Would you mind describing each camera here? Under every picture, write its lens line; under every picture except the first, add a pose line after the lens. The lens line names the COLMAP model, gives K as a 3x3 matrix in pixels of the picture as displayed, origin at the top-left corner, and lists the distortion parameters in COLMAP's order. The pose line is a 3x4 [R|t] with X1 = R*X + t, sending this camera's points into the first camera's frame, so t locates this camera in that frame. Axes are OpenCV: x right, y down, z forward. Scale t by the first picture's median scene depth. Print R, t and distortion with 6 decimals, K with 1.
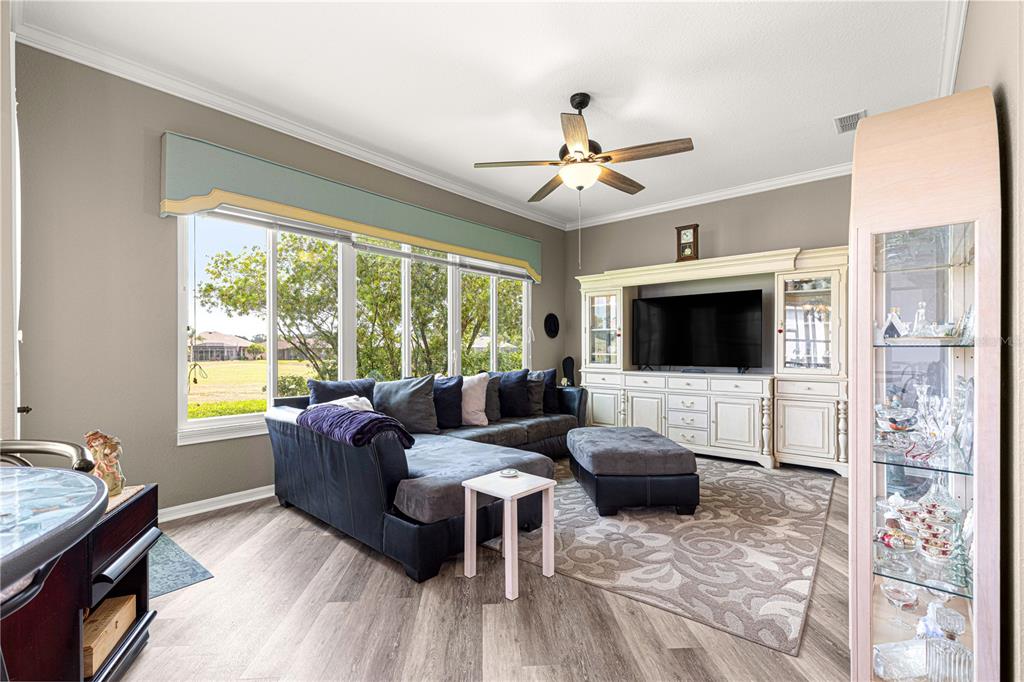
lens RADIAL K [[460.7, 0, 514.3], [0, 460.7, 347.2], [0, 0, 1]] dist [0.006577, -0.000887]
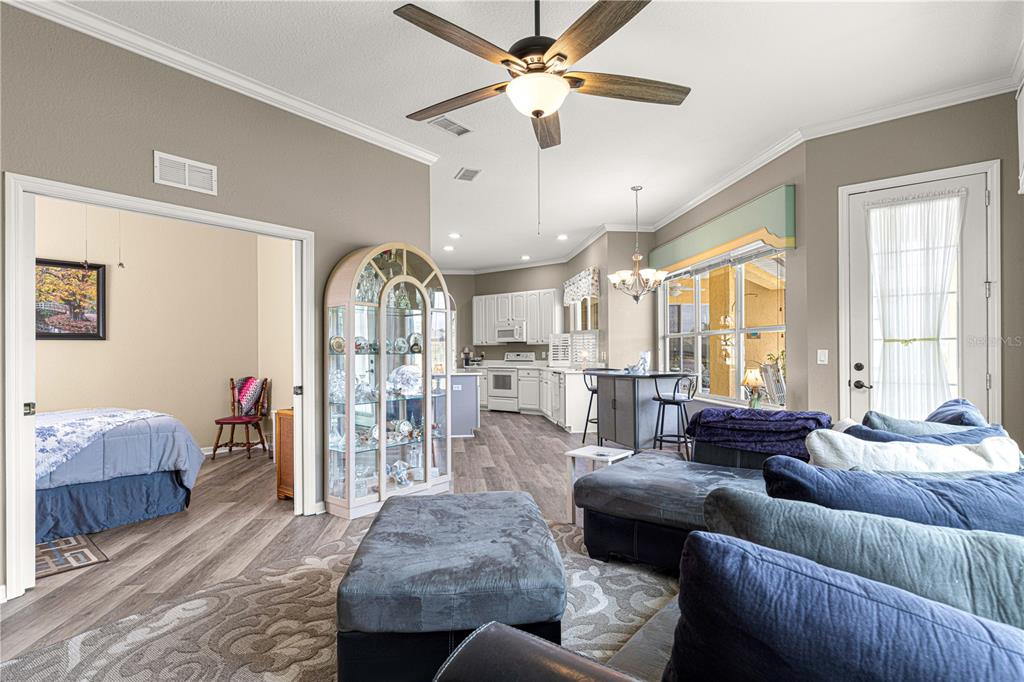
lens RADIAL K [[509.1, 0, 508.5], [0, 509.1, 347.7], [0, 0, 1]] dist [-0.000008, 0.001160]
pose [[-0.999302, 0.009915, -0.036021, 0.173126], [0.010335, 0.999880, -0.011507, 0.000200], [0.035902, -0.011872, -0.999285, 1.404609]]
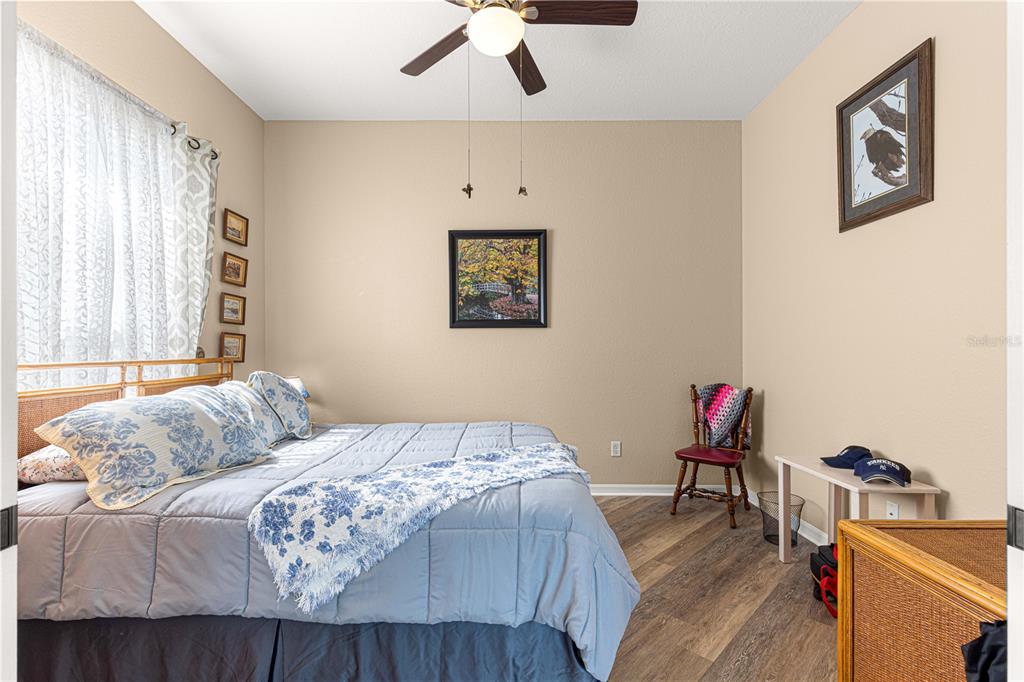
lens RADIAL K [[460.7, 0, 512.1], [0, 460.7, 346.8], [0, 0, 1]] dist [0.006577, -0.000887]
pose [[-0.654550, 0.006676, 0.755989, 0.506163], [-0.000701, 0.999955, -0.009438, 0.001372], [-0.756018, -0.006708, -0.654516, 0.730692]]
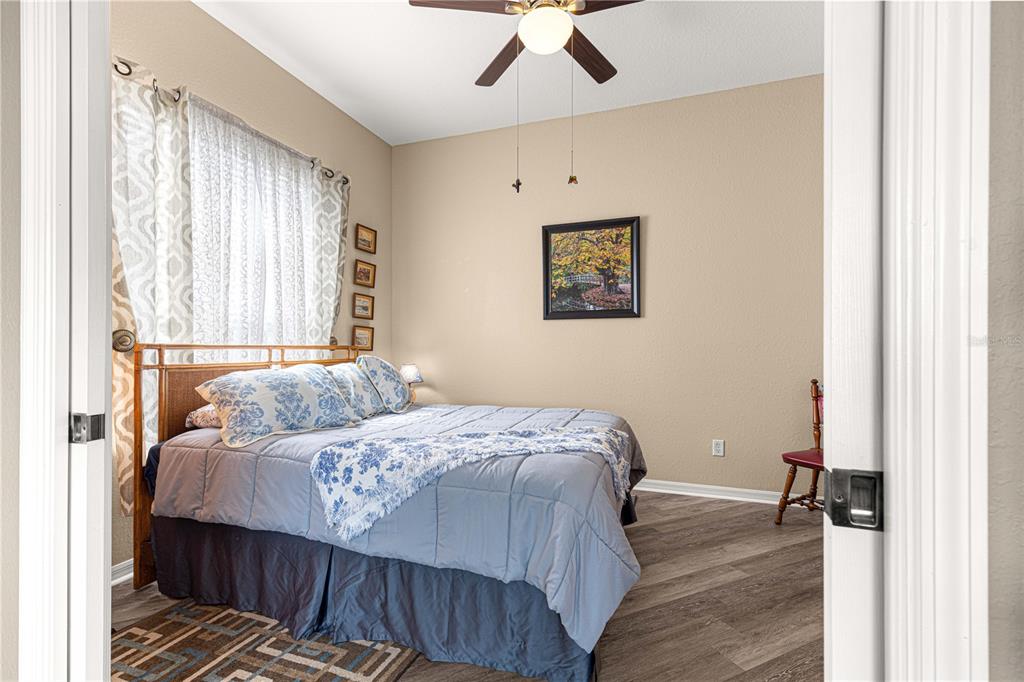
lens RADIAL K [[460.7, 0, 510.6], [0, 460.7, 345.6], [0, 0, 1]] dist [0.006577, -0.000887]
pose [[-0.366119, 0.007218, 0.930540, 0.420211], [-0.004513, 0.999944, -0.009532, 0.018012], [-0.930557, -0.007689, -0.366066, 0.640964]]
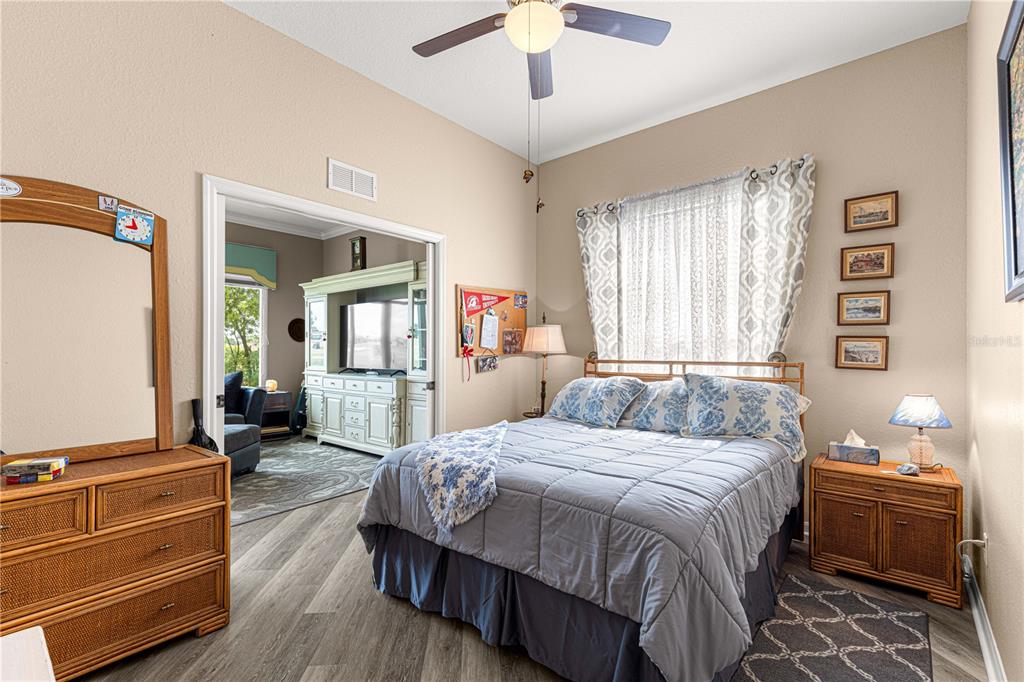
lens RADIAL K [[460.7, 0, 516.7], [0, 460.7, 354.5], [0, 0, 1]] dist [0.006577, -0.000887]
pose [[0.999890, 0.003405, 0.014448, 0.885672], [-0.003574, 0.999926, 0.011663, -0.007635], [-0.014407, -0.011714, 0.999828, -0.096616]]
